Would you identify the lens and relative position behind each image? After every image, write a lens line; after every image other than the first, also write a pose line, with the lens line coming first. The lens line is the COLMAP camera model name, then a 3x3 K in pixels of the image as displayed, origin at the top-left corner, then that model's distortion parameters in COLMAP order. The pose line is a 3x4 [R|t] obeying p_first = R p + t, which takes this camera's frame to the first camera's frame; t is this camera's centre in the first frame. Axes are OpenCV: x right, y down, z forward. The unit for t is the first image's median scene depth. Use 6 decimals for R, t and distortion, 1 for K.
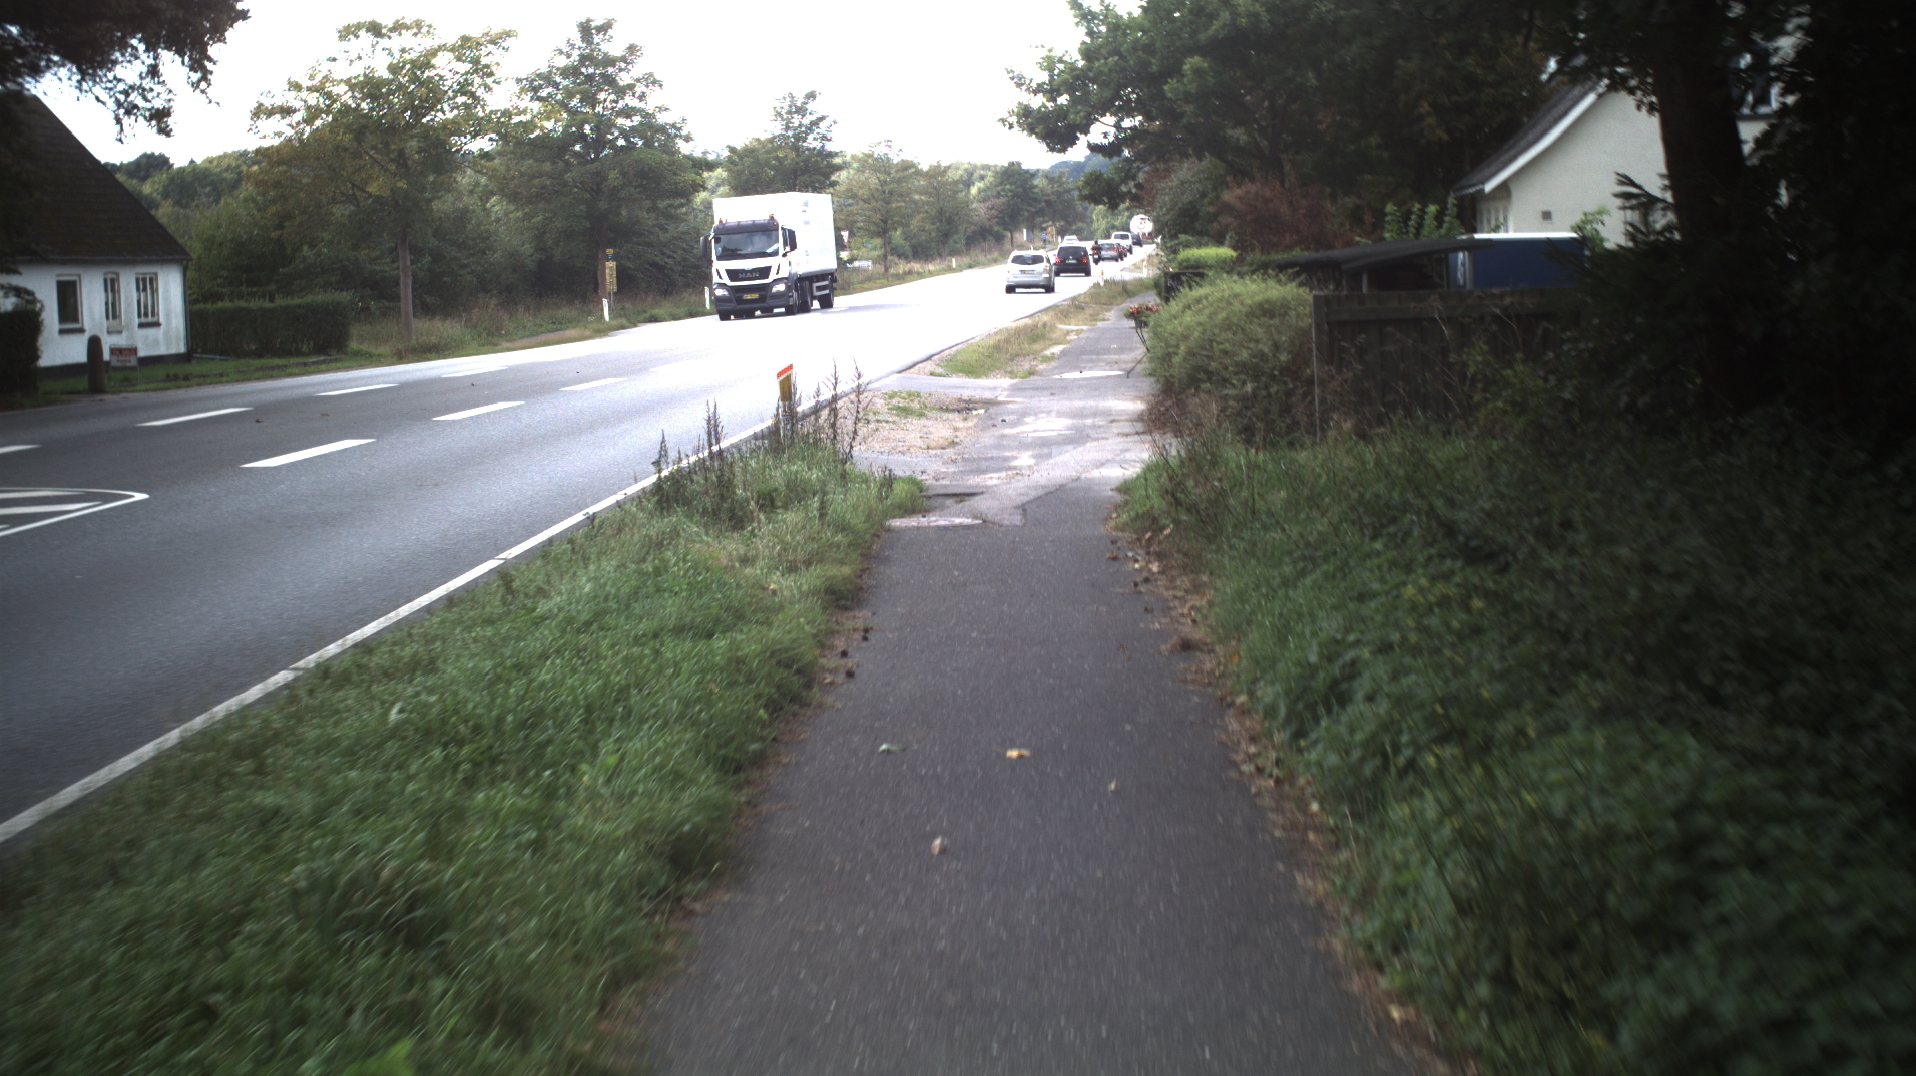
lens RADIAL K [[3363.8, 0, 958.0], [0, 3363.8, 539.4], [0, 0, 1]] dist [-0.222332, 0.000000]
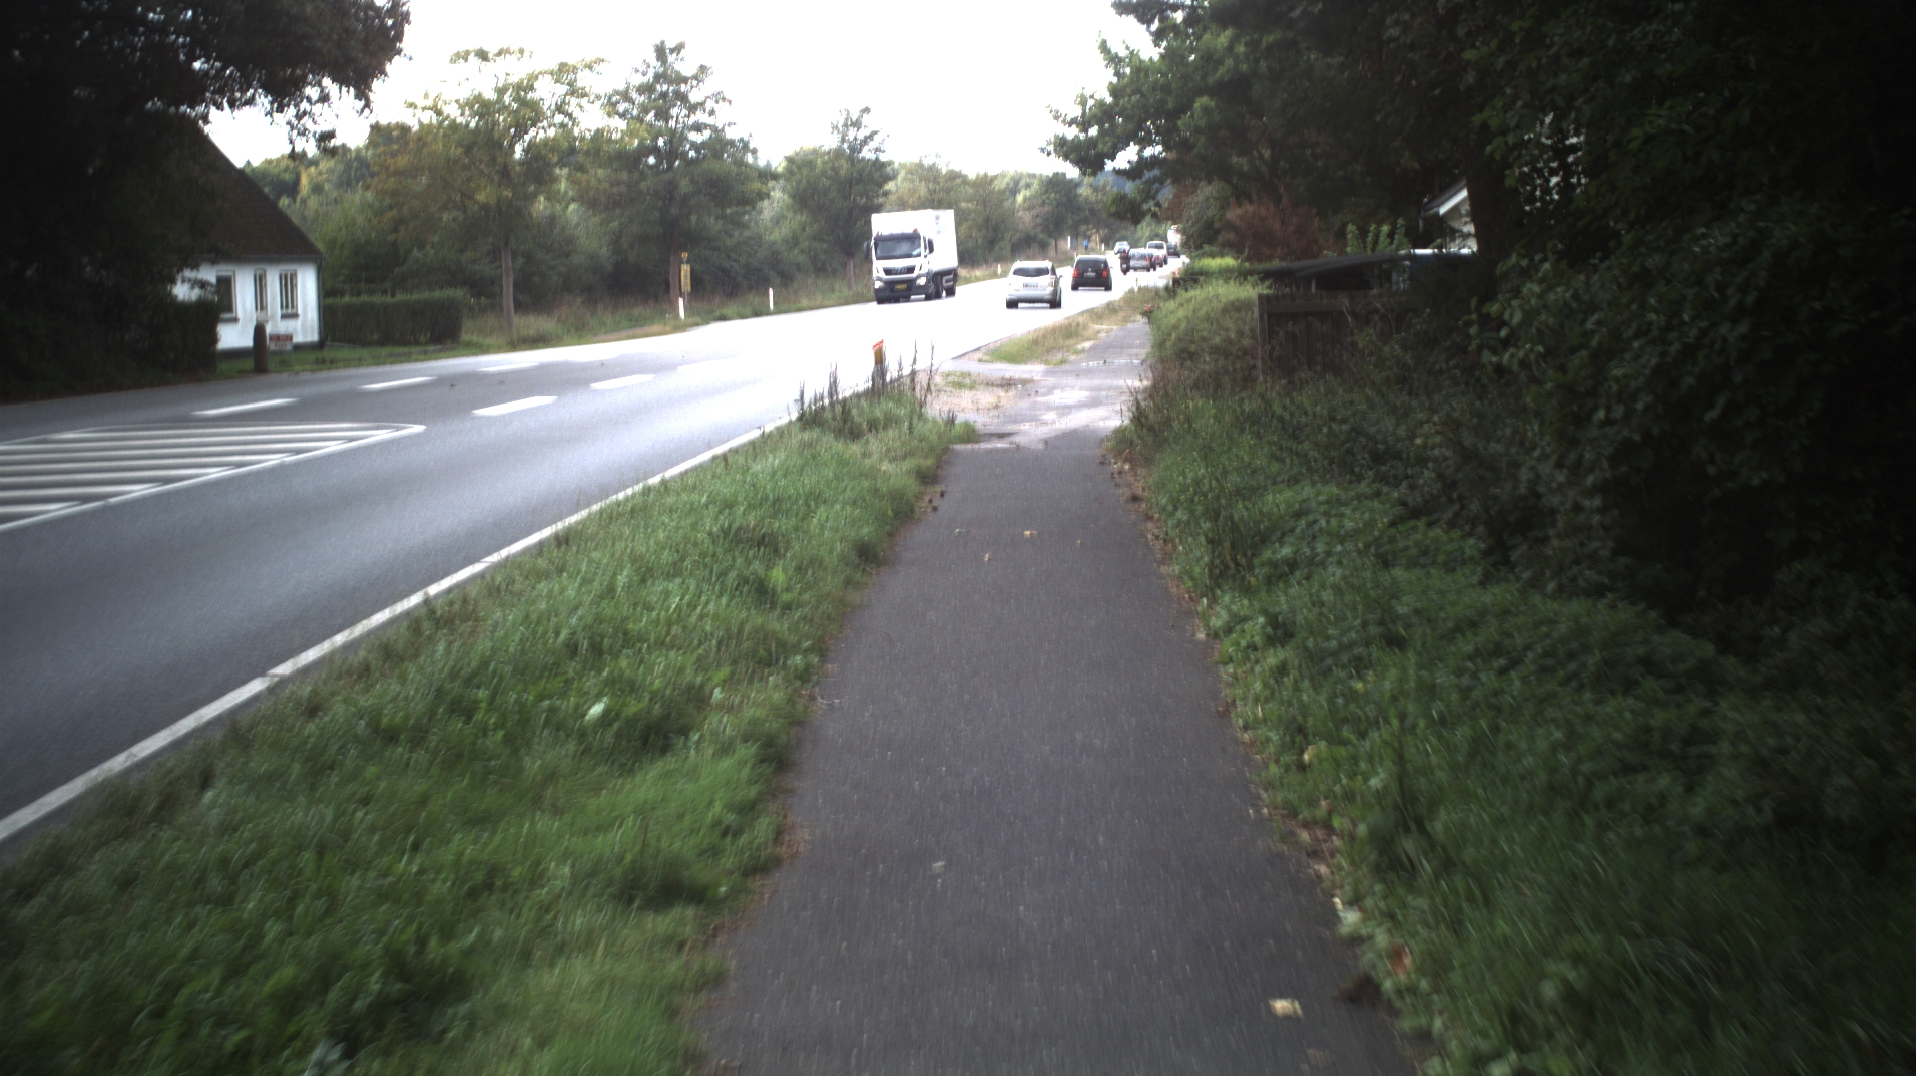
lens RADIAL K [[3363.8, 0, 942.9], [0, 3363.8, 542.7], [0, 0, 1]] dist [-0.222332, 0.000000]
pose [[0.999798, 0.010505, -0.017136, 0.000295], [-0.010519, 0.999944, -0.000749, 0.014689], [0.017127, 0.000929, 0.999853, -0.177149]]
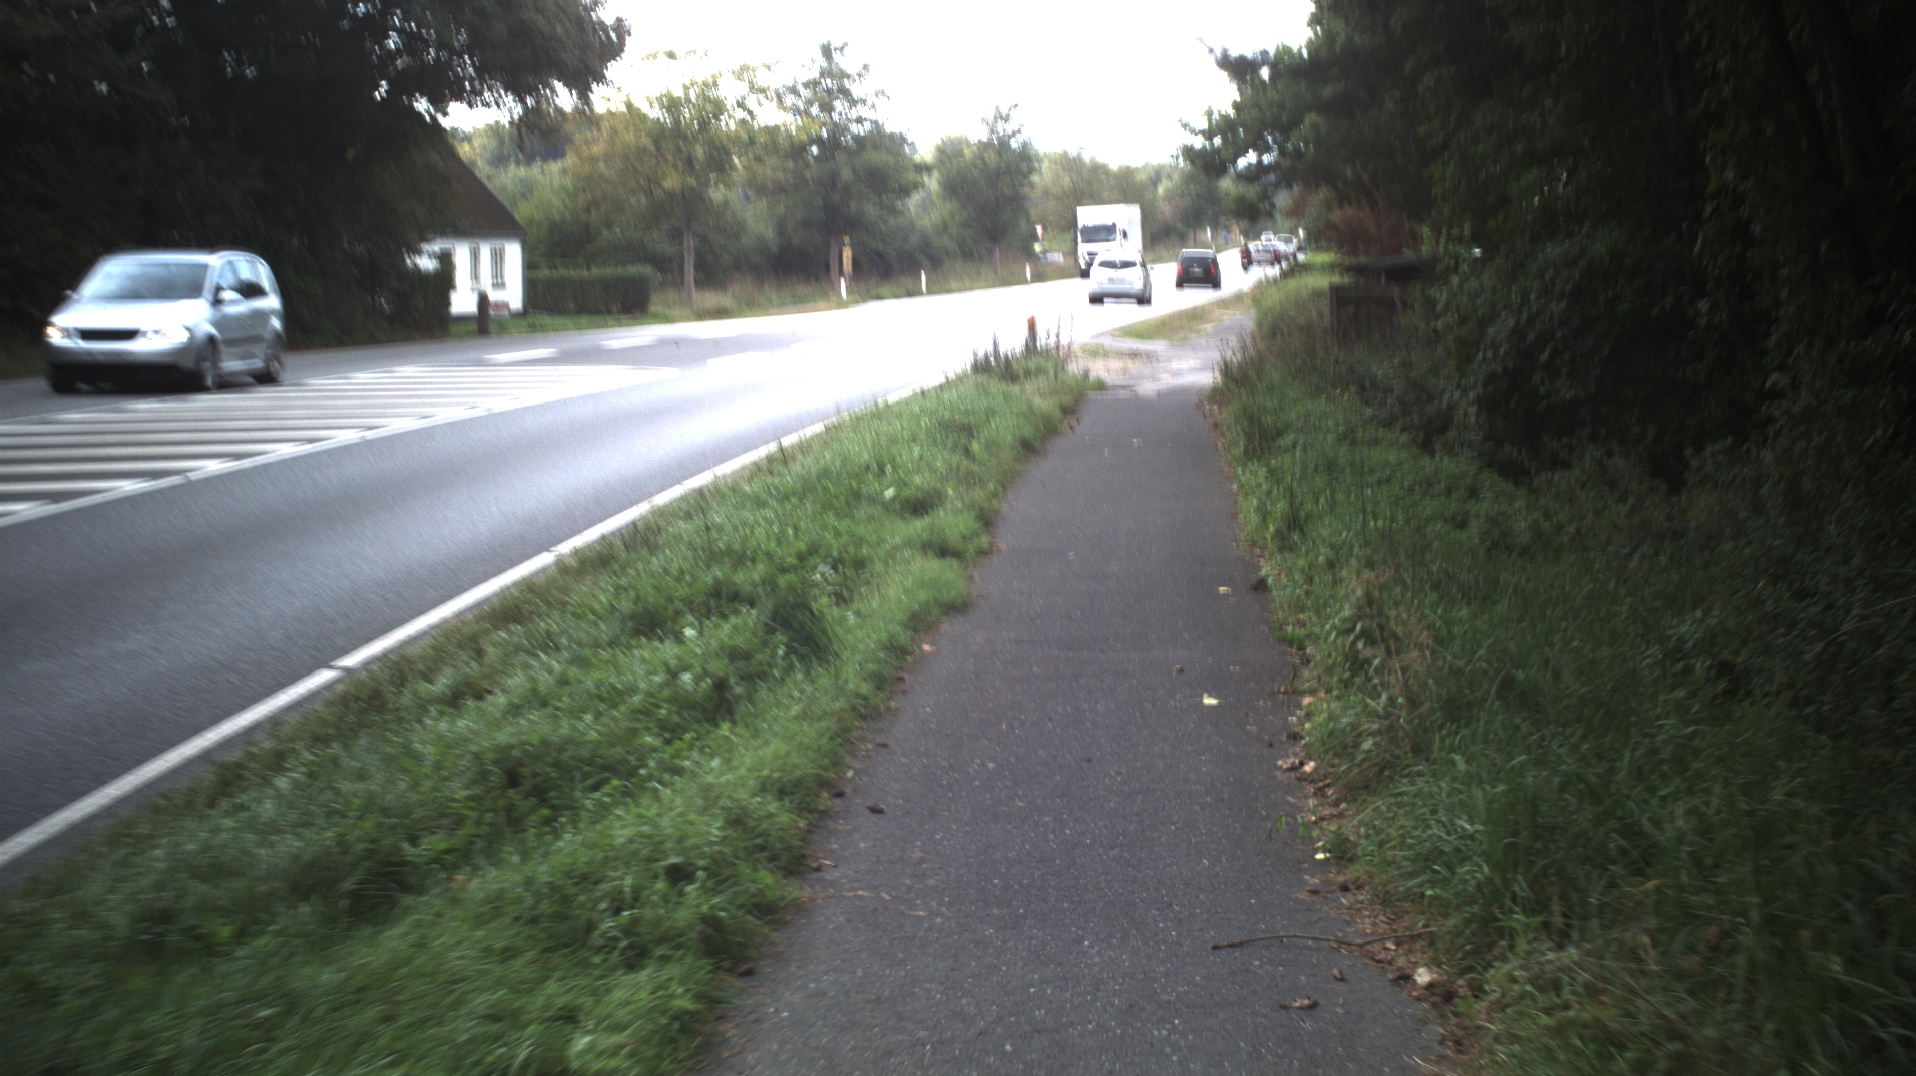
lens RADIAL K [[3363.8, 0, 966.8], [0, 3363.8, 534.0], [0, 0, 1]] dist [-0.222332, 0.000000]
pose [[0.998149, 0.034386, -0.050162, 0.003840], [-0.034361, 0.999409, 0.001373, 0.028839], [0.050180, 0.000353, 0.998740, -0.353279]]
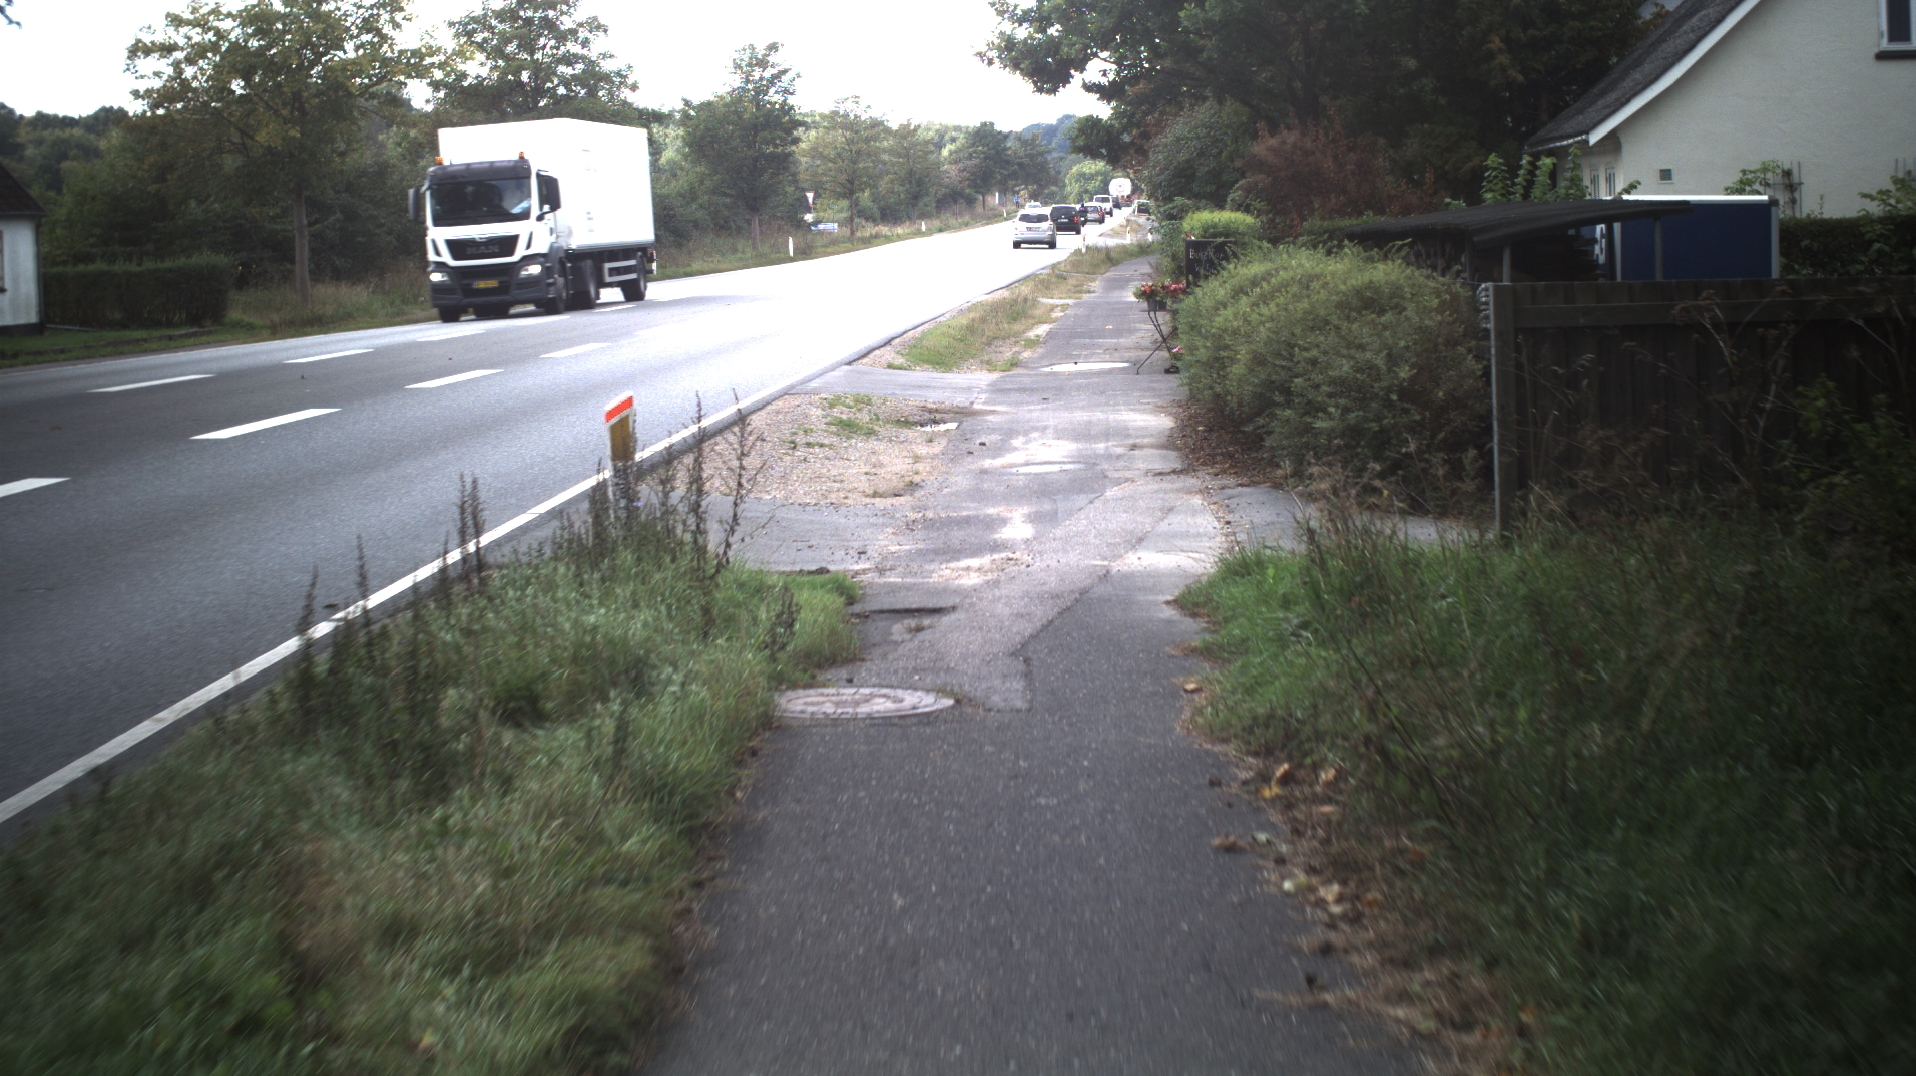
lens RADIAL K [[3363.8, 0, 961.8], [0, 3363.8, 543.1], [0, 0, 1]] dist [-0.222332, 0.000000]
pose [[0.999905, 0.008686, 0.010680, 0.000963], [-0.008812, 0.999891, 0.011828, -0.014614], [-0.010576, -0.011921, 0.999873, 0.177034]]
